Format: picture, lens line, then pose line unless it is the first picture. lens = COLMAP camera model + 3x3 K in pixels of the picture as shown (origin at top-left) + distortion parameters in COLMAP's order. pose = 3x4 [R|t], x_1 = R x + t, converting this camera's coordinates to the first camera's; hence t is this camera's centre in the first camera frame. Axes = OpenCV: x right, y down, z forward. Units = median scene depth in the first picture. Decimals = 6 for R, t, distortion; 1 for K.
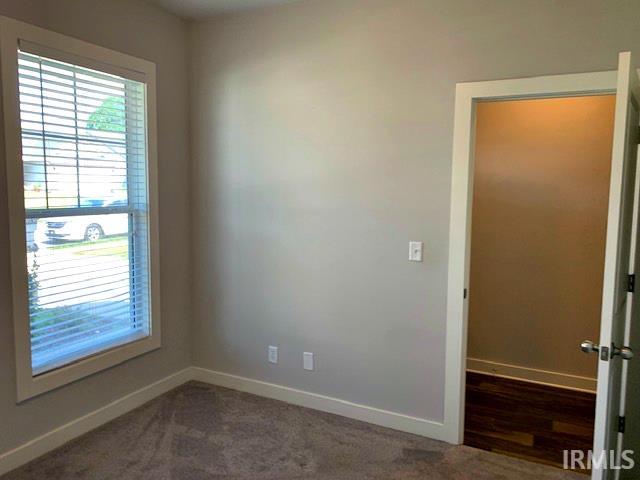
lens RADIAL K [[489.1, 0, 320.0], [0, 489.1, 240.0], [0, 0, 1]] dist [0.000197, -0.009521]
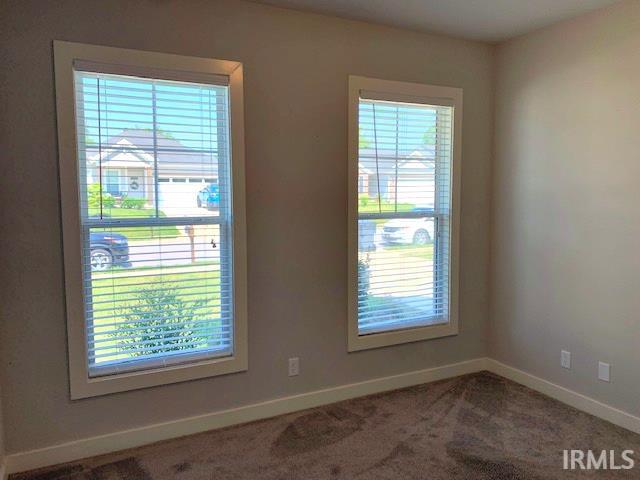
lens RADIAL K [[489.1, 0, 320.0], [0, 489.1, 240.0], [0, 0, 1]] dist [0.000197, -0.009521]
pose [[0.798486, 0.032879, -0.601115, 0.106724], [-0.042548, 0.999093, -0.001871, 0.015457], [0.600508, 0.027070, 0.799161, -0.126691]]
